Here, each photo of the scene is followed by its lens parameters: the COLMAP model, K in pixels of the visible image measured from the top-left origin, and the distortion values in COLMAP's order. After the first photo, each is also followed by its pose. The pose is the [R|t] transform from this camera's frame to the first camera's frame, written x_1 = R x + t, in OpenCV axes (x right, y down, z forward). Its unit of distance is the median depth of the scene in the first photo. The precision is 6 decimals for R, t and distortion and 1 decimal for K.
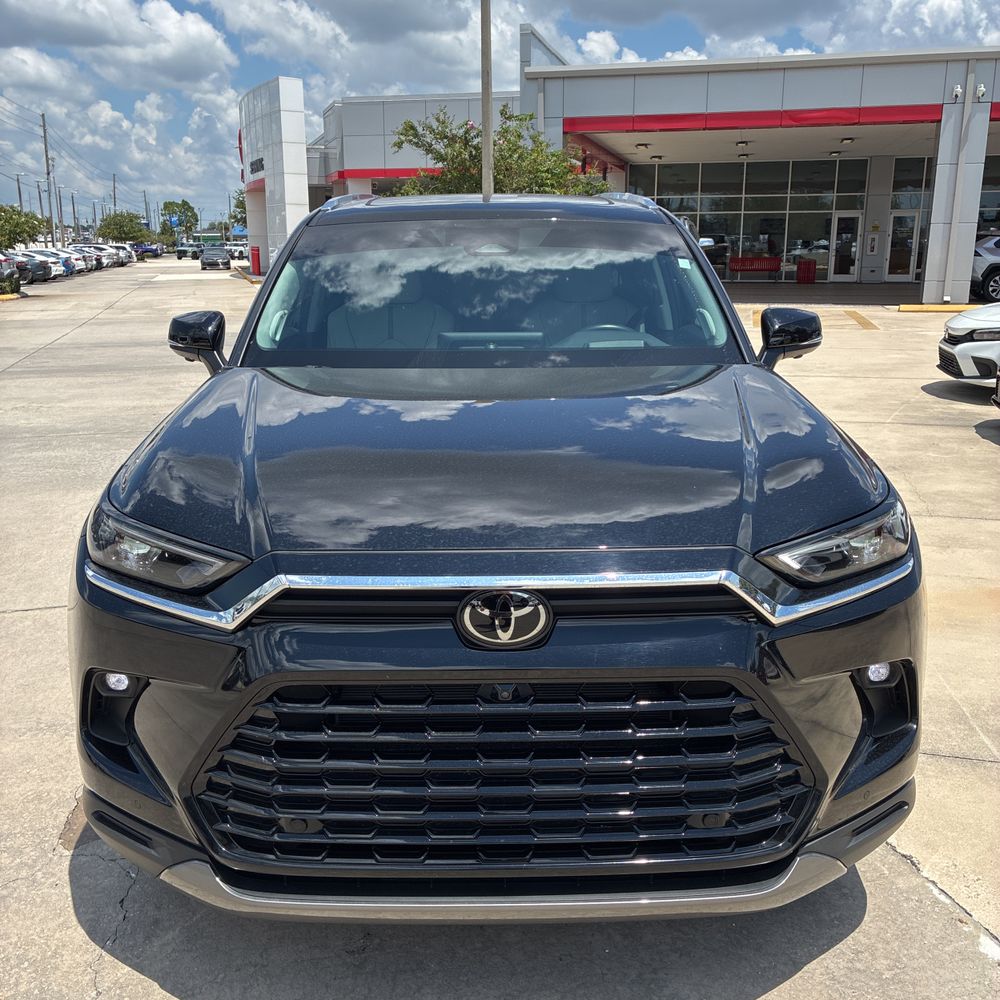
lens RADIAL K [[1023.0, 0, 502.4], [0, 1023.0, 498.6], [0, 0, 1]] dist [0.020676, 0.000000]
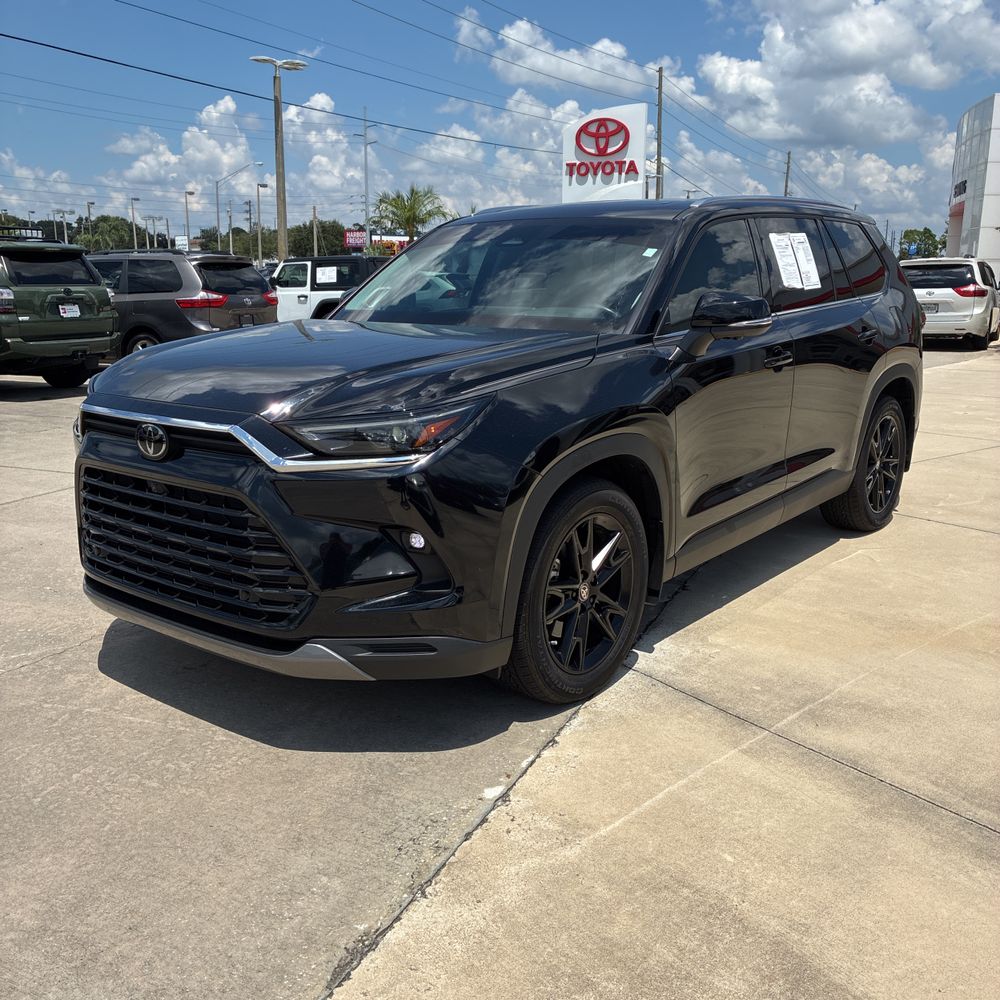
lens RADIAL K [[1023.0, 0, 502.4], [0, 1023.0, 508.9], [0, 0, 1]] dist [0.020676, 0.000000]
pose [[0.774039, 0.149610, -0.615208, 0.515276], [-0.160387, 0.986320, 0.038064, 0.024012], [0.612487, 0.069208, 0.787445, 0.009163]]
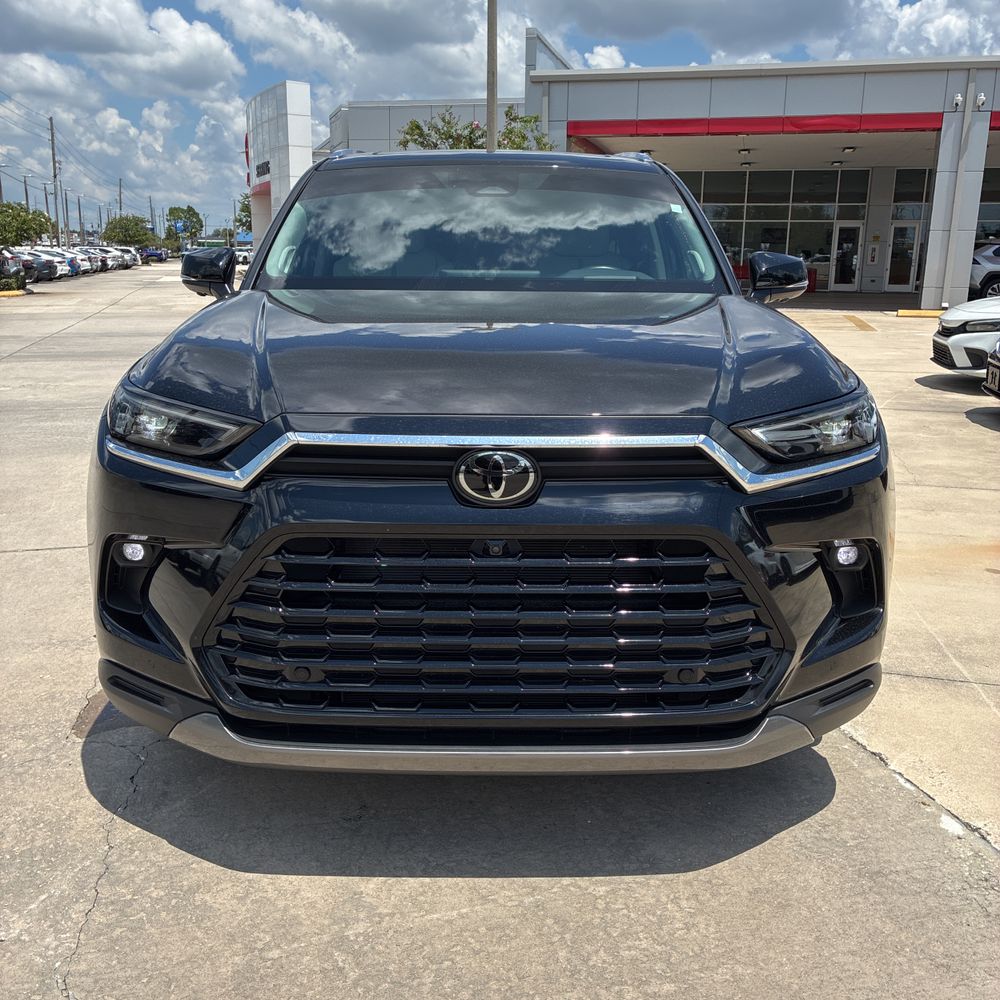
lens RADIAL K [[1023.0, 0, 500.2], [0, 1023.0, 501.7], [0, 0, 1]] dist [0.020676, 0.000000]
pose [[0.999865, 0.016352, -0.001703, 0.002772], [-0.016366, 0.999830, -0.008487, 0.051863], [0.001564, 0.008513, 0.999963, -0.027053]]
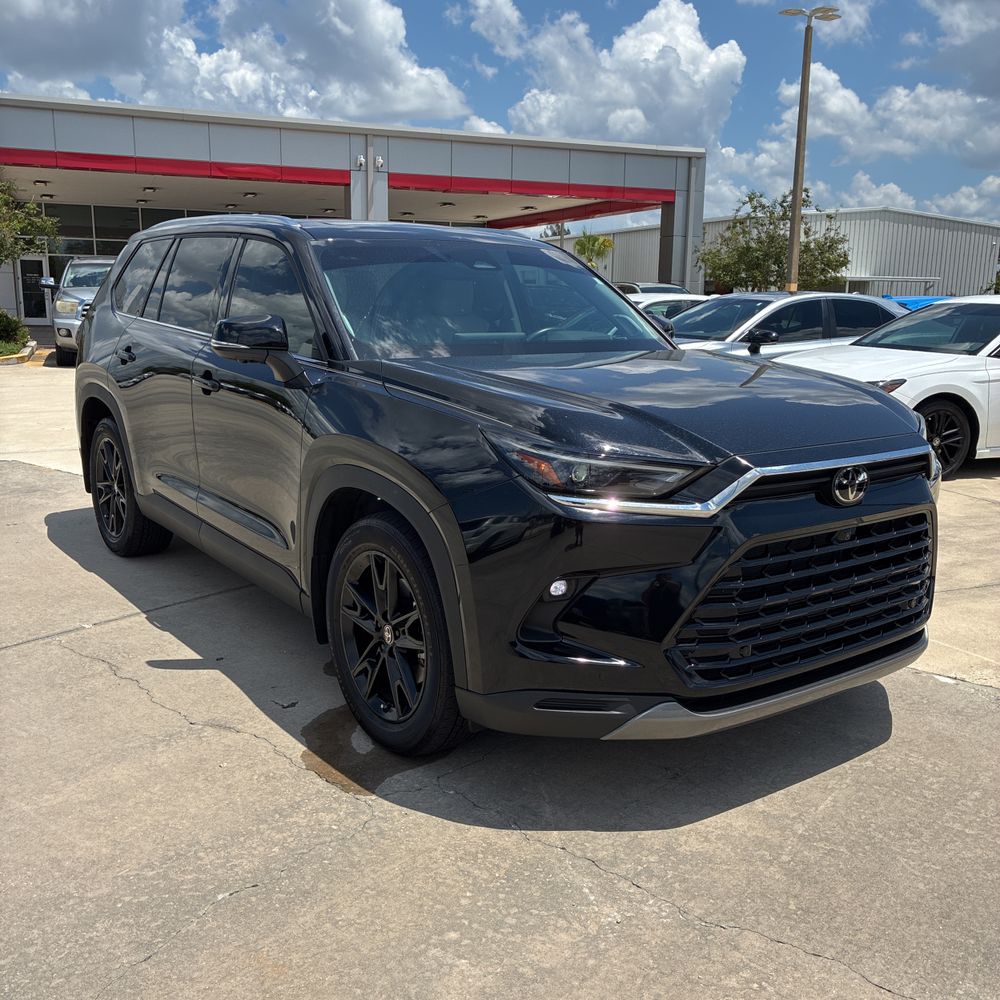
lens RADIAL K [[1023.0, 0, 496.4], [0, 1023.0, 505.4], [0, 0, 1]] dist [0.020676, 0.000000]
pose [[0.814794, -0.099556, 0.571138, -0.457255], [0.122763, 0.992434, -0.002144, 0.028774], [-0.566603, 0.071861, 0.820851, 0.006396]]
